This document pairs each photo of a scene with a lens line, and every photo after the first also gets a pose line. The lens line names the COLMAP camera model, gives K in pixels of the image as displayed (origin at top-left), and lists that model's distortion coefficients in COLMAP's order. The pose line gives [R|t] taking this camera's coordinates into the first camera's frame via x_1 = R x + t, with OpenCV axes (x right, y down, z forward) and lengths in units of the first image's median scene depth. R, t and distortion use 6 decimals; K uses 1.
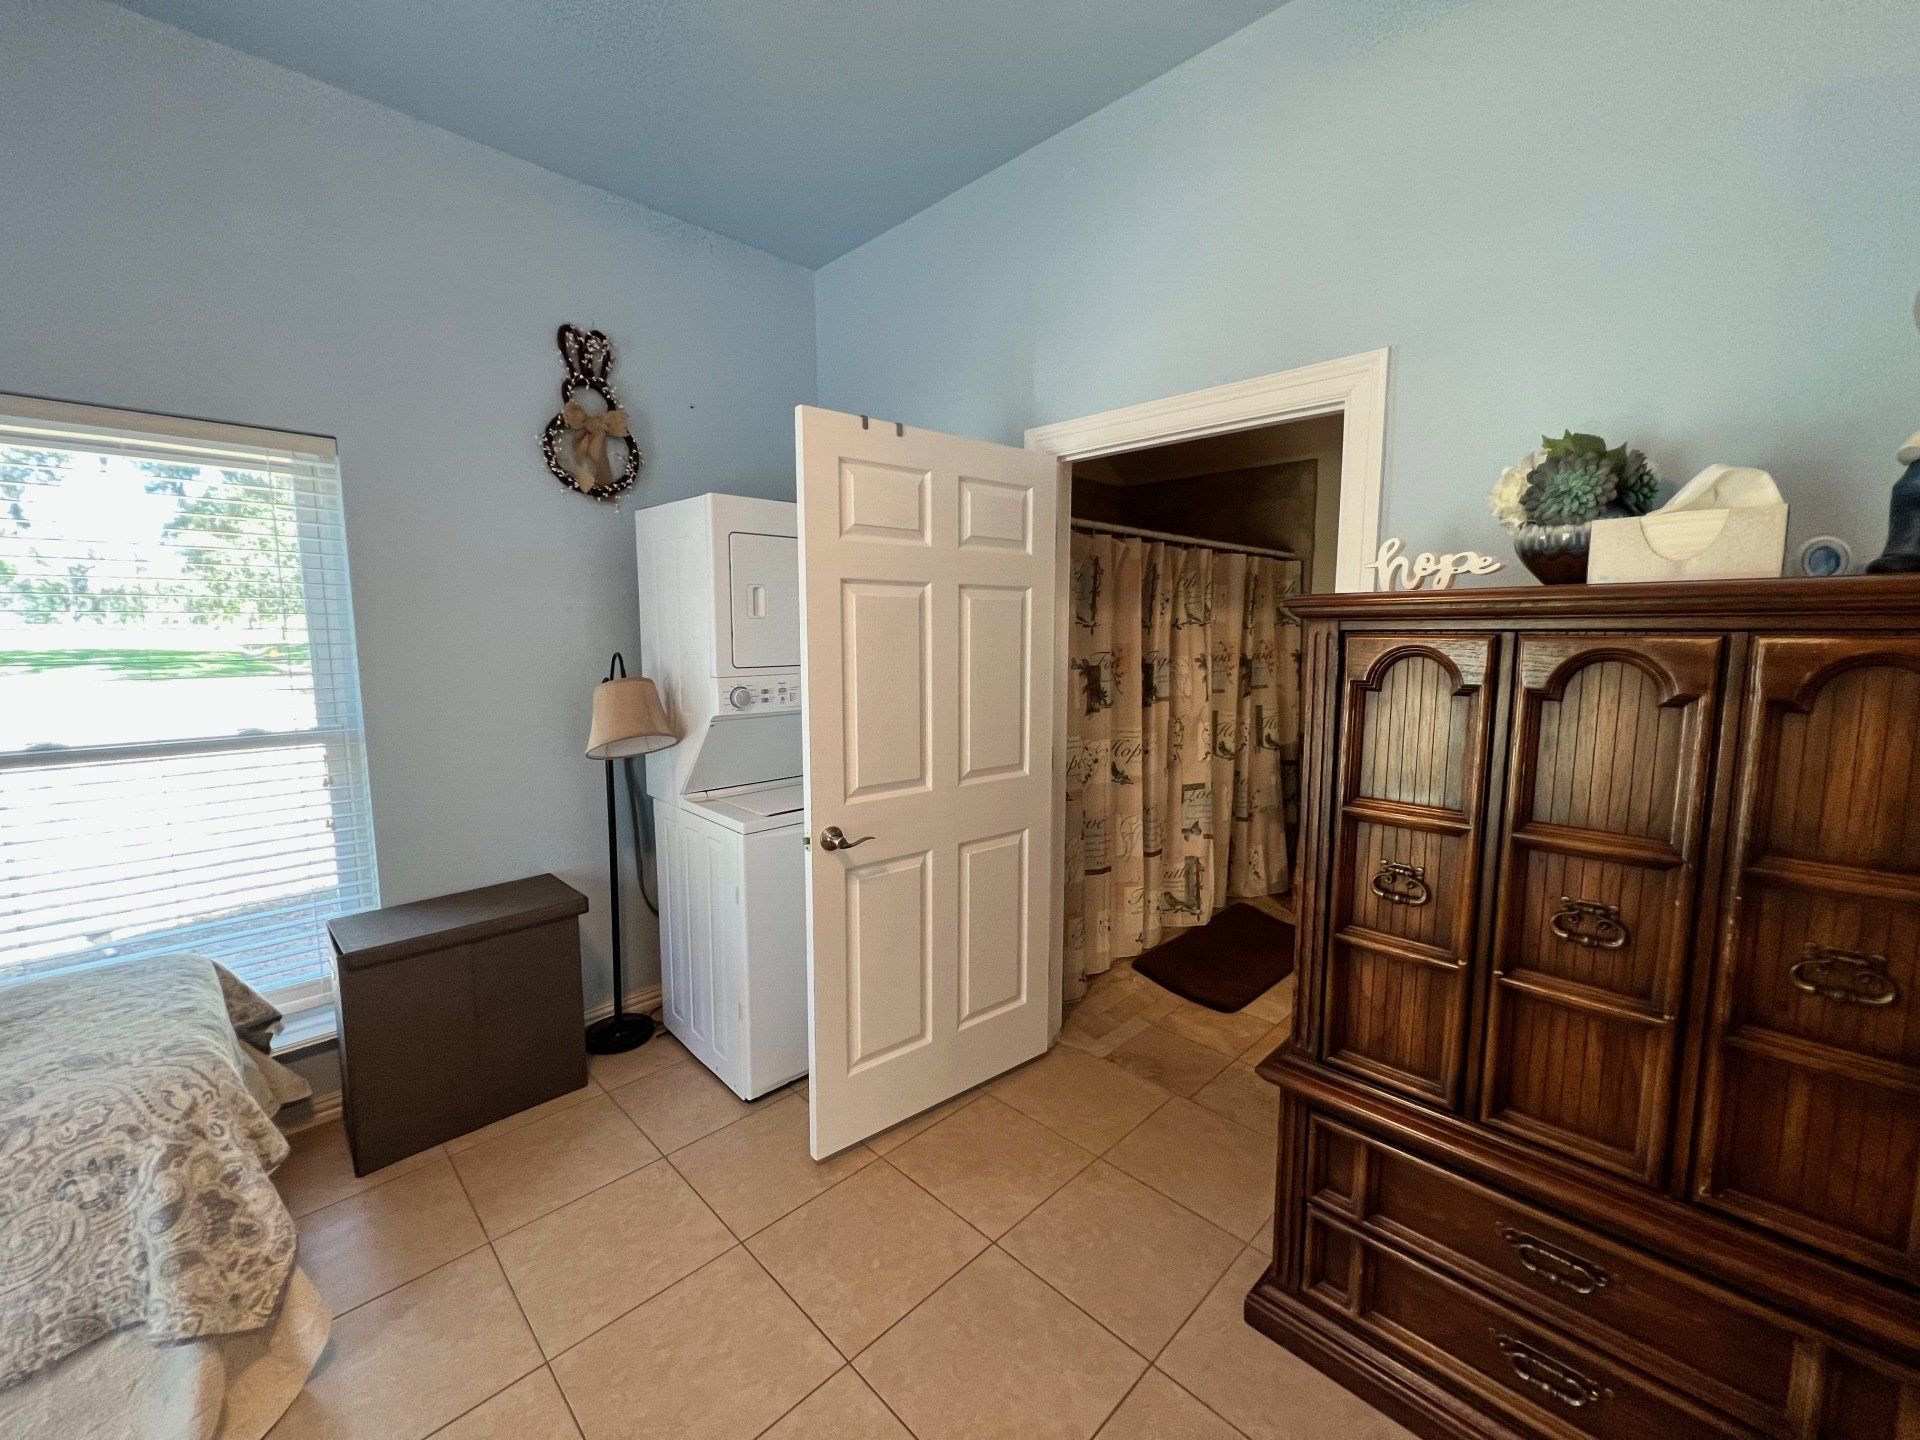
lens RADIAL K [[766.8, 0, 960.2], [0, 766.8, 714.6], [0, 0, 1]] dist [-0.001422, 0.001010]
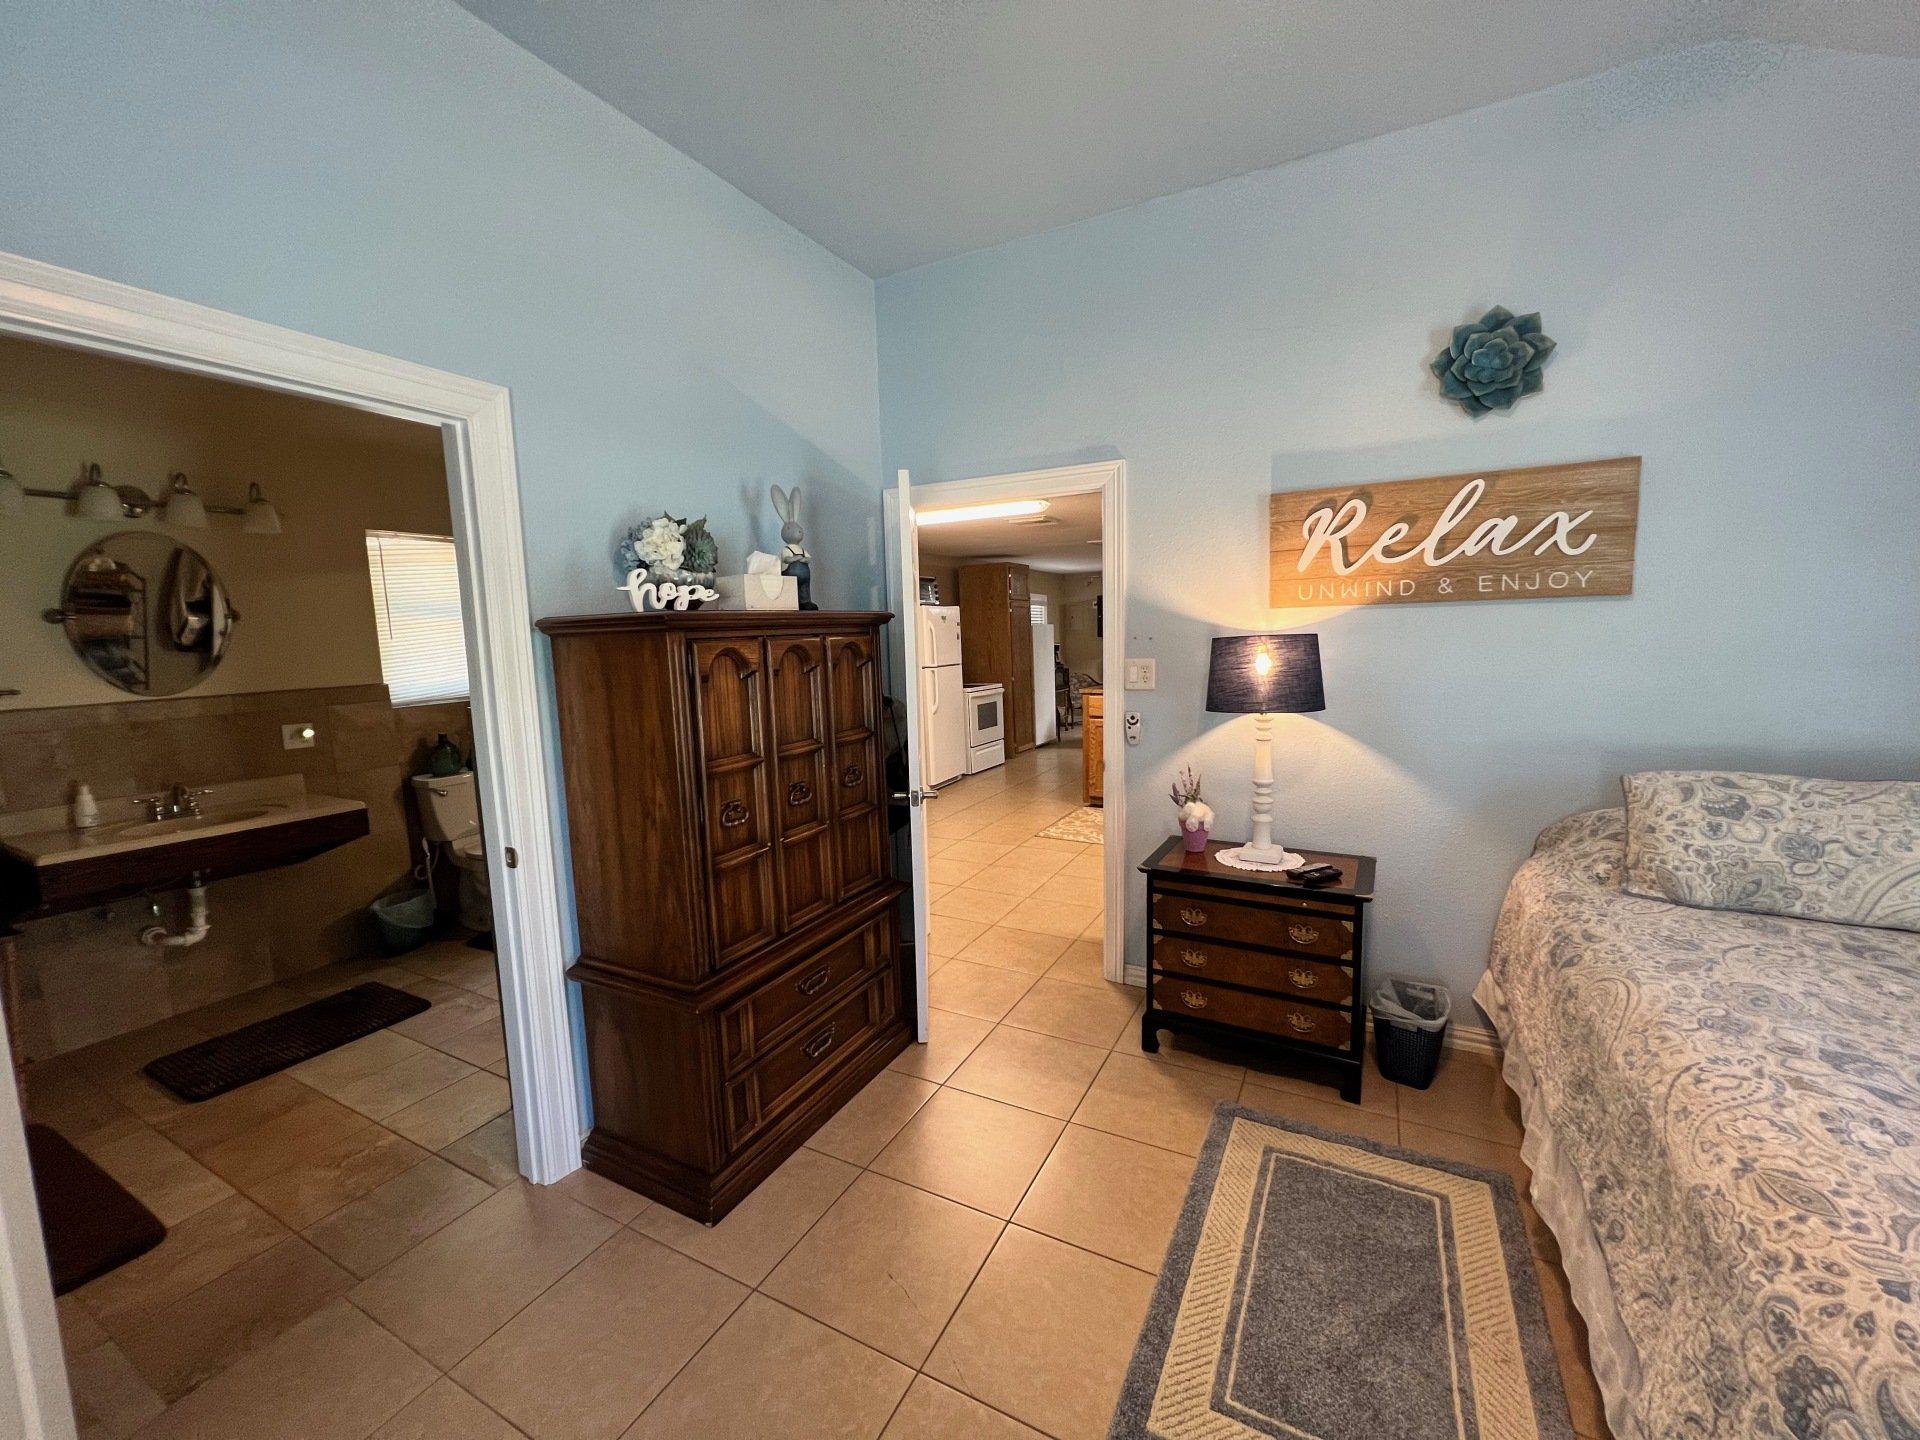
lens RADIAL K [[766.8, 0, 960.2], [0, 766.8, 714.6], [0, 0, 1]] dist [-0.001422, 0.001010]
pose [[-0.288938, -0.094498, 0.952673, -0.902965], [0.140583, 0.980141, 0.139860, -0.101737], [-0.946970, 0.174341, -0.269915, 0.944376]]
